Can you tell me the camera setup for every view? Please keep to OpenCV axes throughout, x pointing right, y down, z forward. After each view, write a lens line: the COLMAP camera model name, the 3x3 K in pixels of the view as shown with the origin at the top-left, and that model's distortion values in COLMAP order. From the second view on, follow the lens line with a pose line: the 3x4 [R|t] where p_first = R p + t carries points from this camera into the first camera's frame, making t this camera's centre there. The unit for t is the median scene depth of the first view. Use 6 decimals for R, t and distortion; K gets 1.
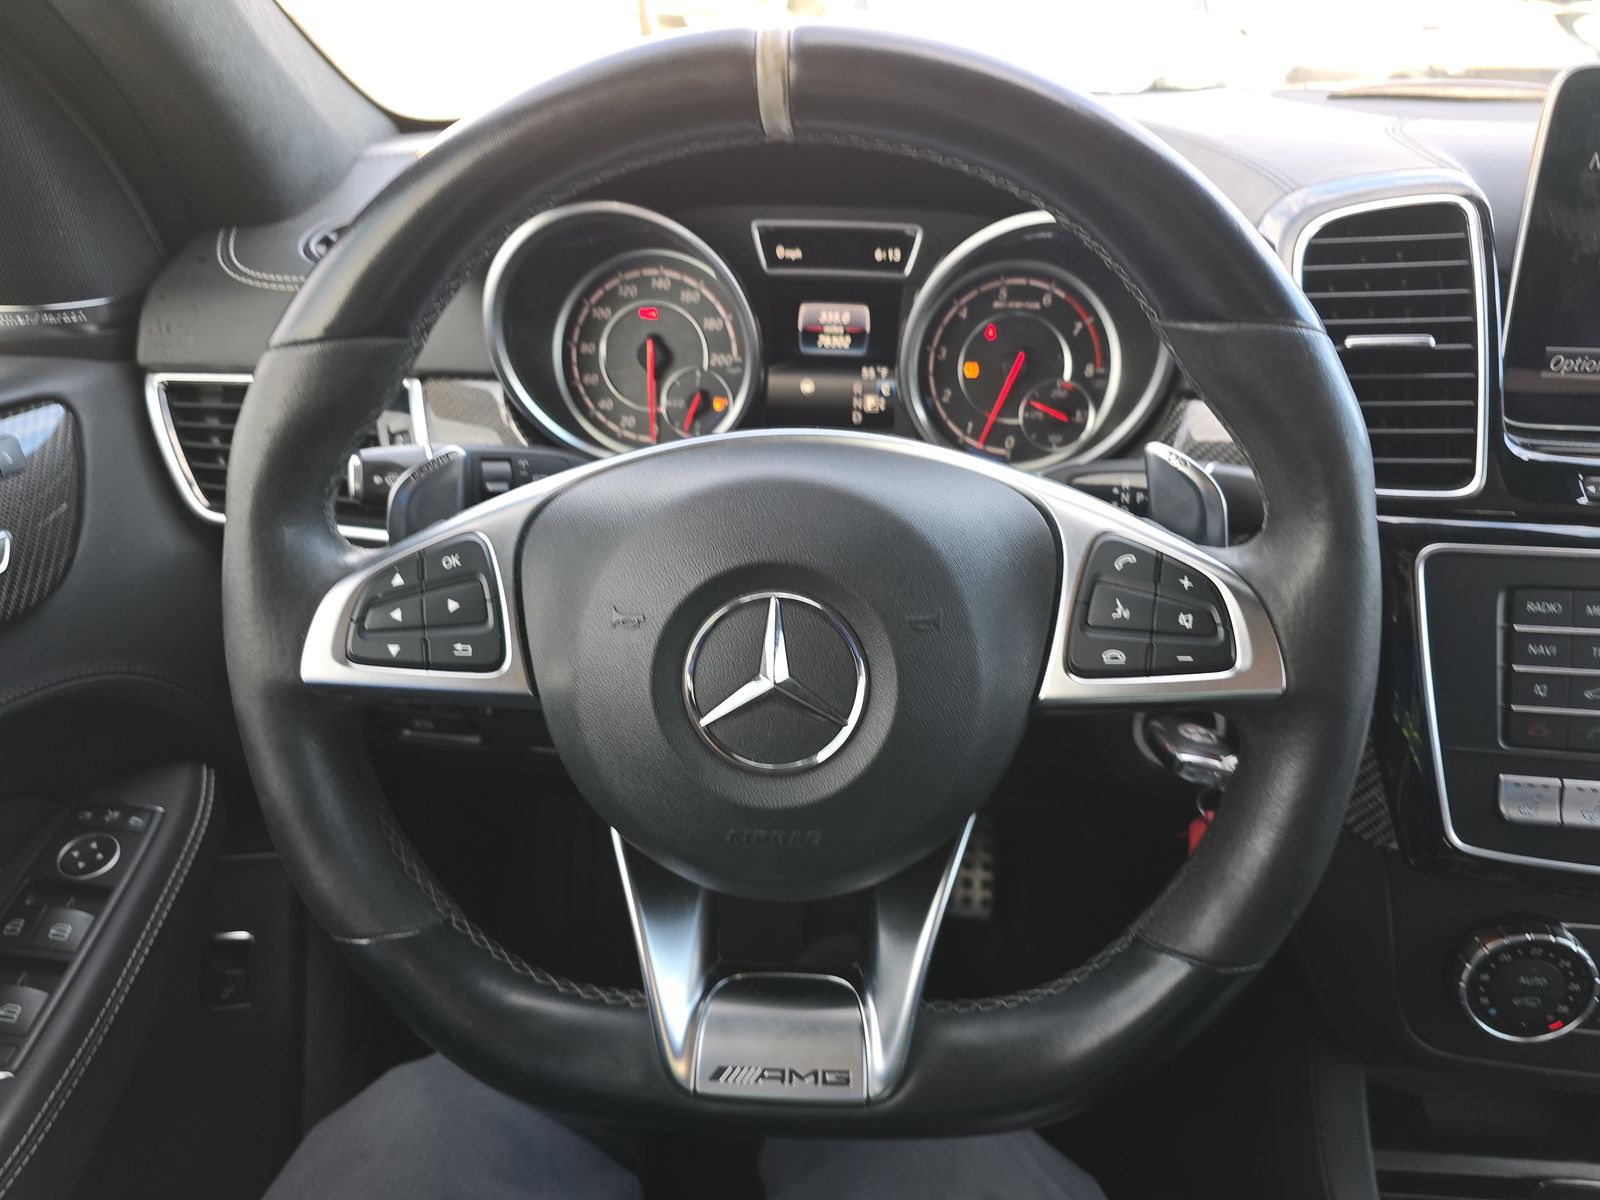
lens RADIAL K [[1078.4, 0, 796.9], [0, 1078.4, 593.0], [0, 0, 1]] dist [0.041106, 0.005197]
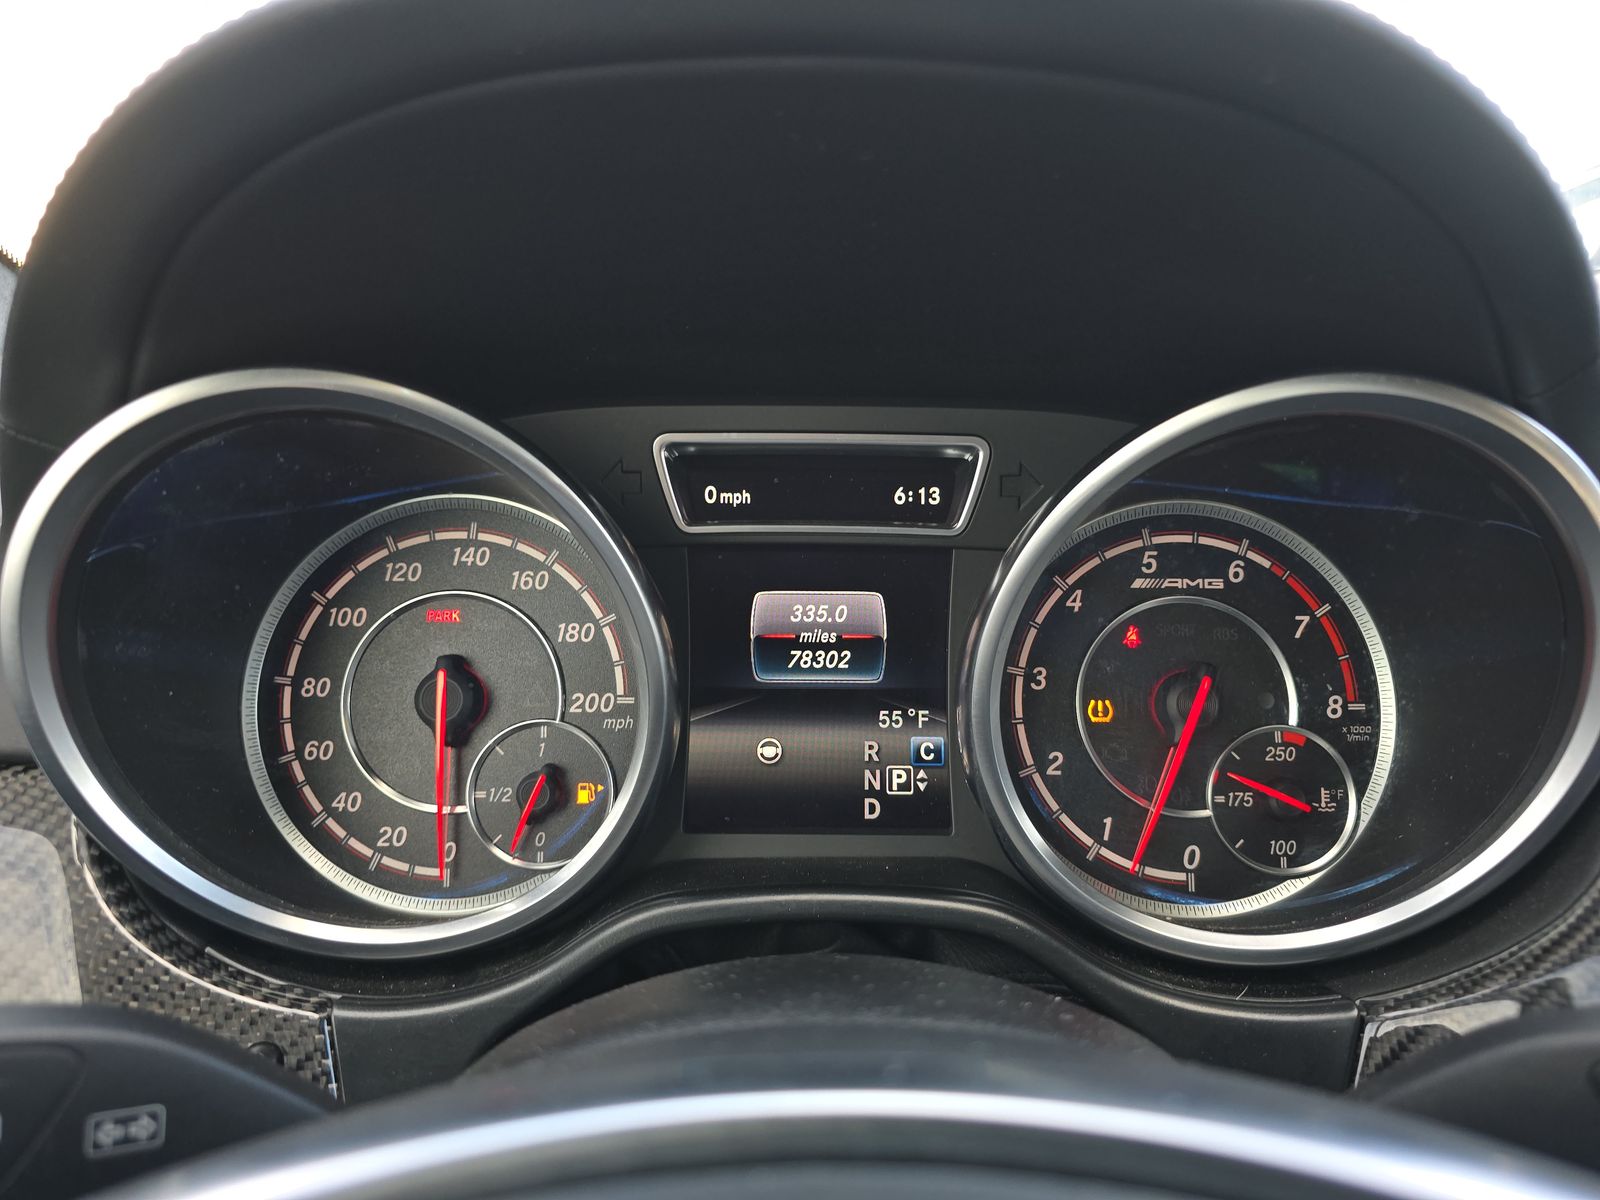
lens RADIAL K [[1078.4, 0, 801.1], [0, 1078.4, 597.7], [0, 0, 1]] dist [0.041106, 0.005197]
pose [[0.998928, -0.021662, 0.040911, 0.005579], [0.031514, 0.965572, -0.258220, -0.132912], [-0.033908, 0.259232, 0.965220, 0.513924]]
